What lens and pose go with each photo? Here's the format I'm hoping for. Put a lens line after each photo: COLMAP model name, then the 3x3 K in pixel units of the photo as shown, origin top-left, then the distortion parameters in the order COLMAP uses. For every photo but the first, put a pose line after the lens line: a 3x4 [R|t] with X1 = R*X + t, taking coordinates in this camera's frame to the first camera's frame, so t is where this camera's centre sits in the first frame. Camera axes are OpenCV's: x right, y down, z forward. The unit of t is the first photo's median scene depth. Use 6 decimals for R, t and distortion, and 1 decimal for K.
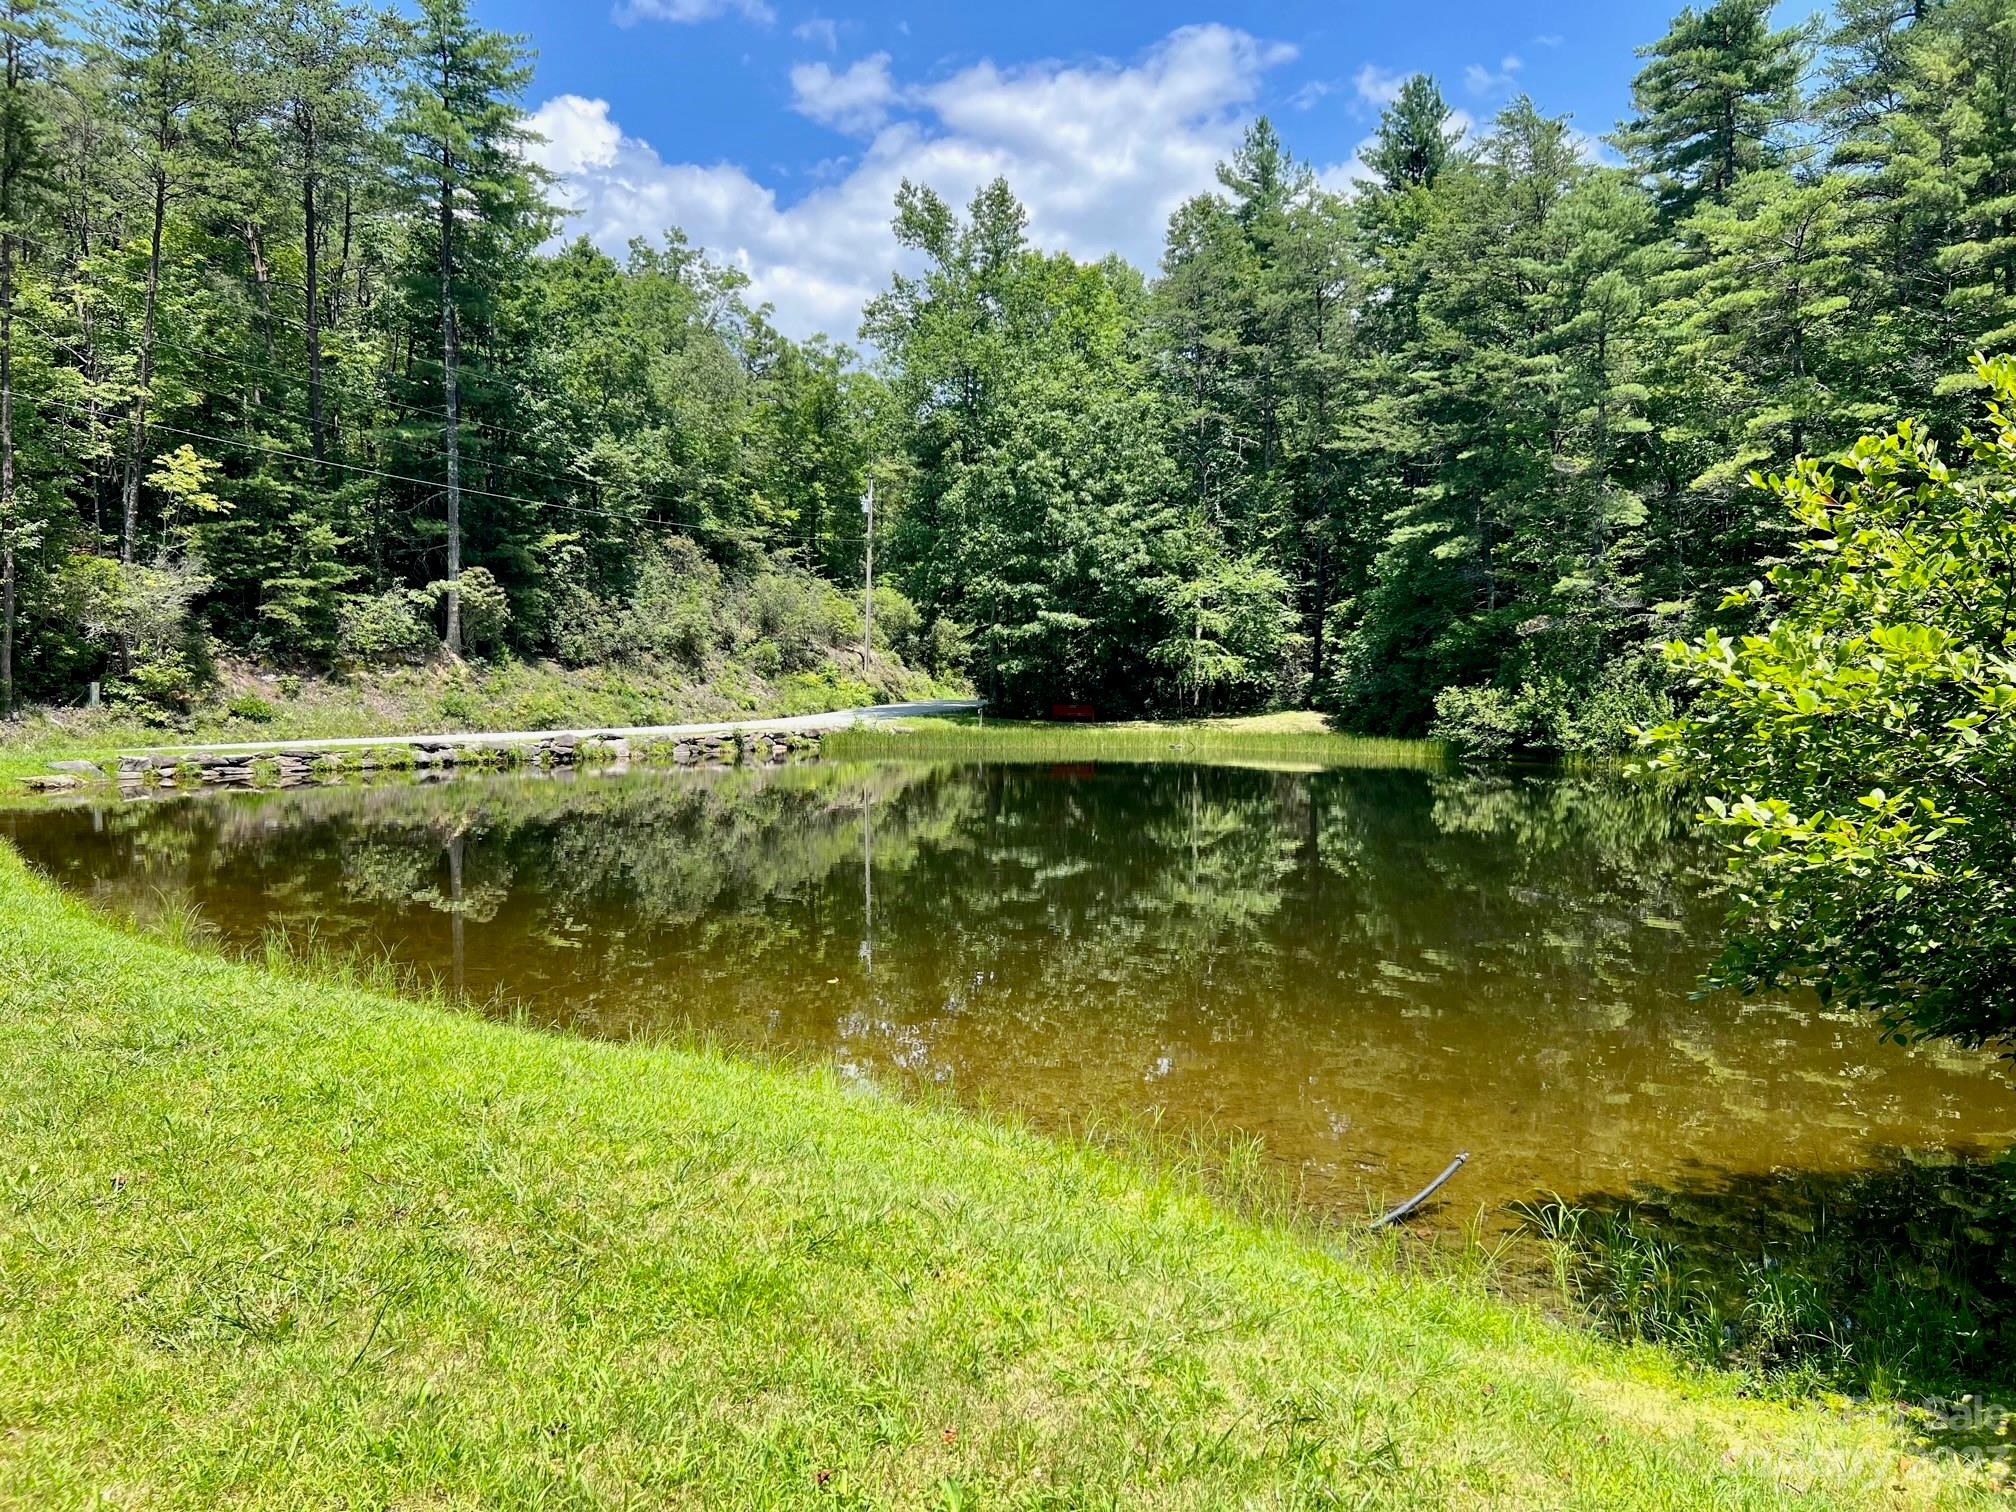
lens RADIAL K [[1516.0, 0, 1007.9], [0, 1516.0, 756.0], [0, 0, 1]] dist [0.006516, 0.002639]
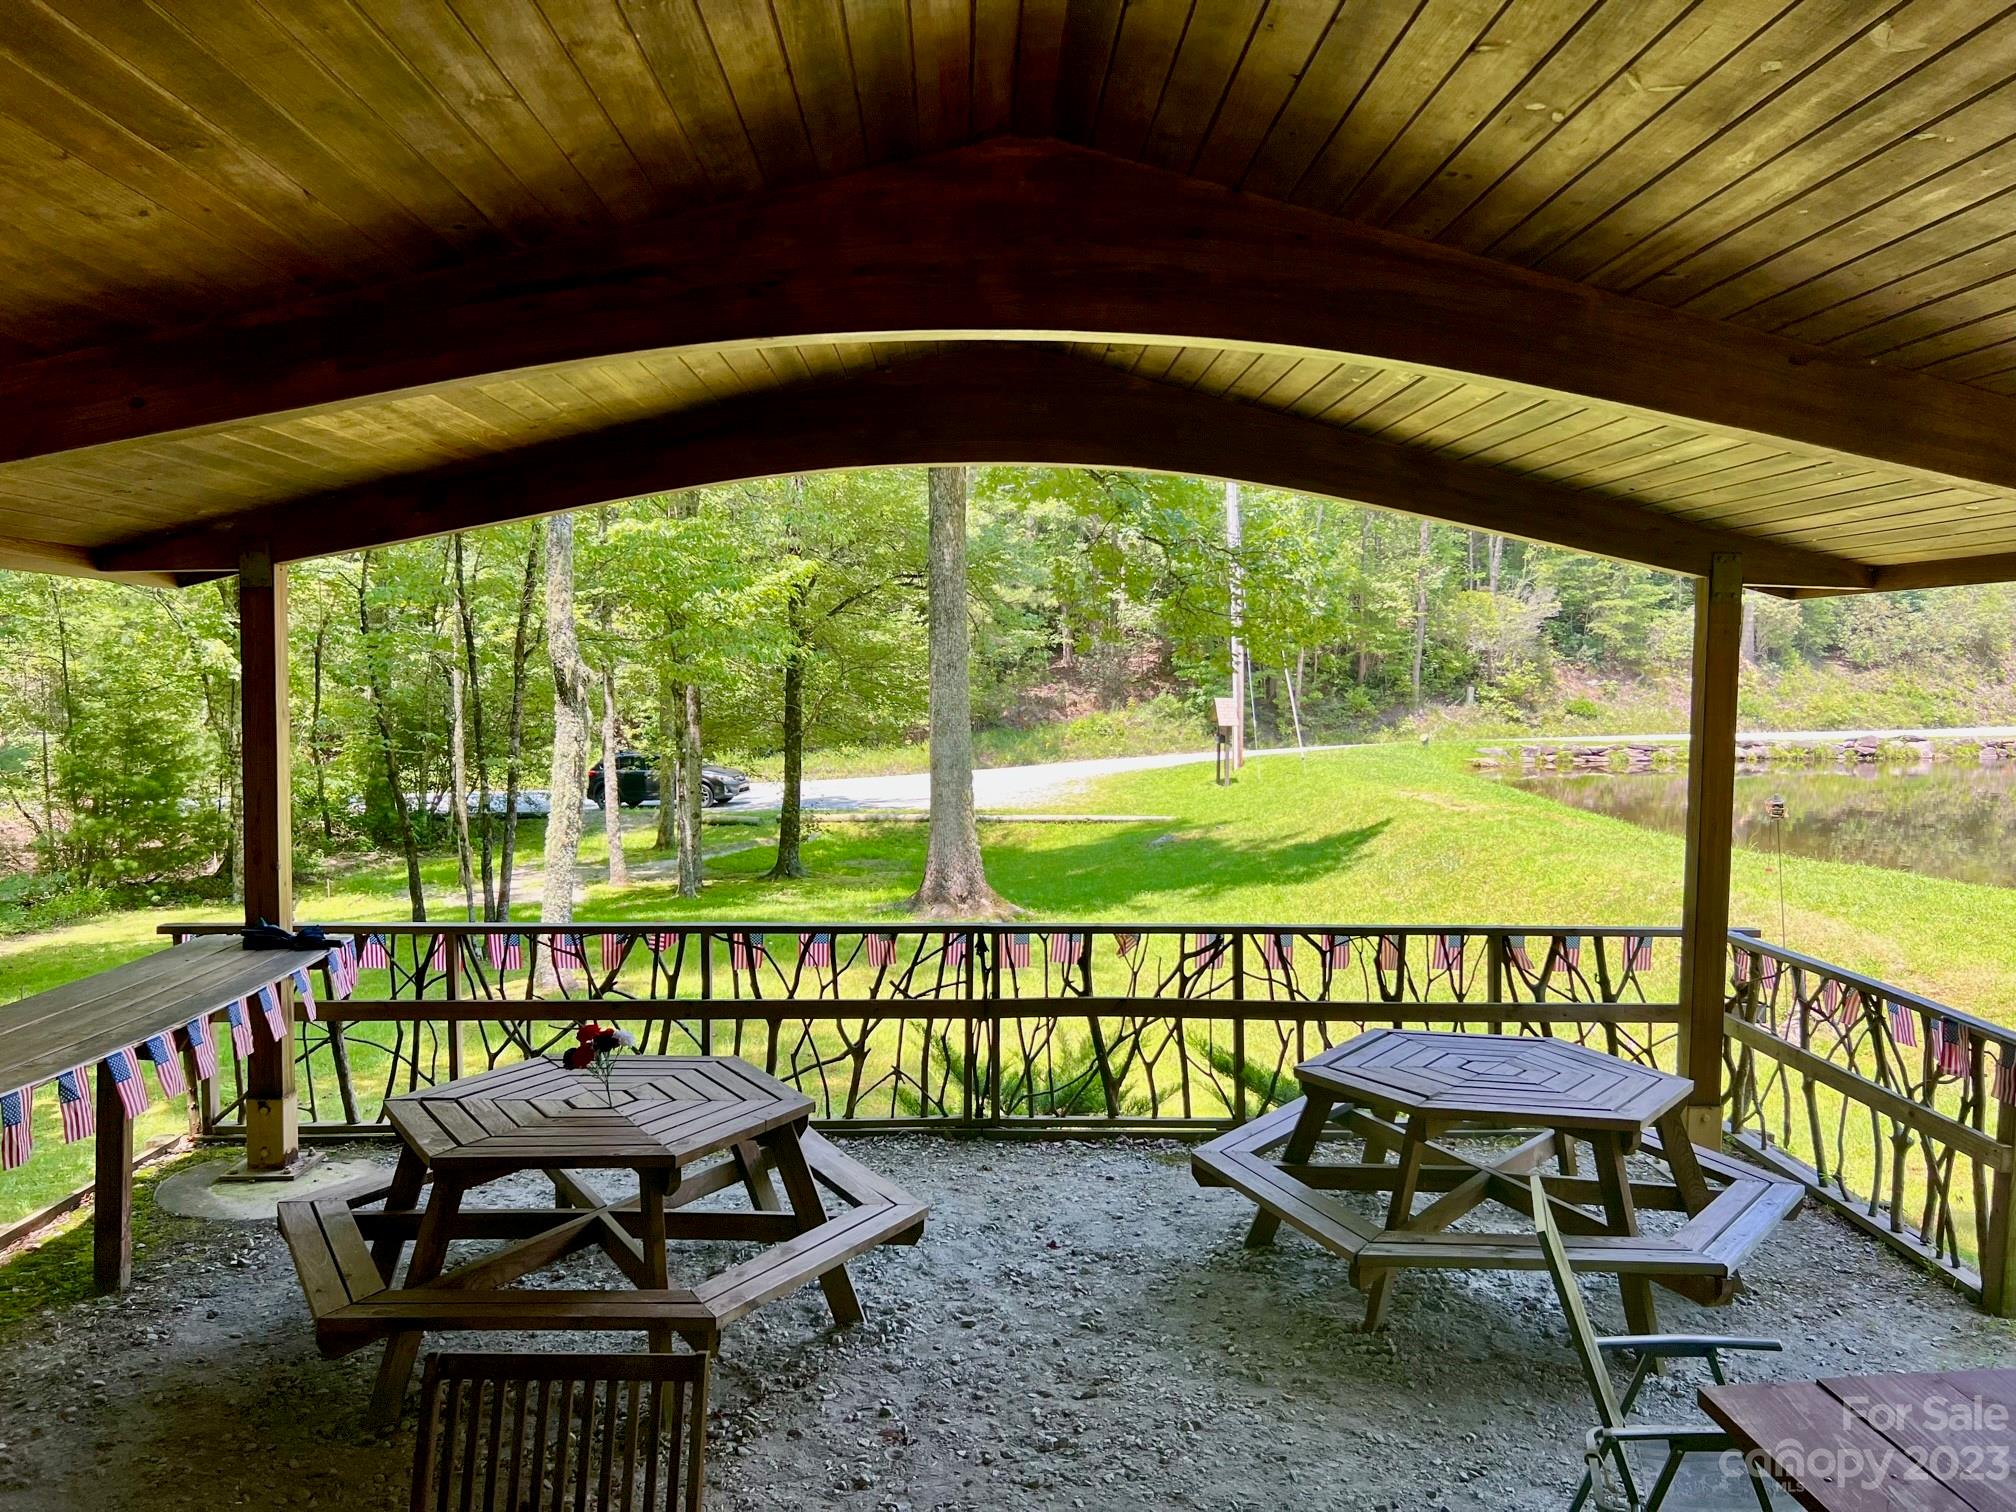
lens RADIAL K [[1516.0, 0, 1006.3], [0, 1516.0, 755.1], [0, 0, 1]] dist [0.006516, 0.002639]
pose [[0.727261, 0.034392, -0.685499, 0.006508], [-0.030372, 0.999378, 0.017917, -0.001020], [0.685689, 0.007789, 0.727853, -0.204152]]
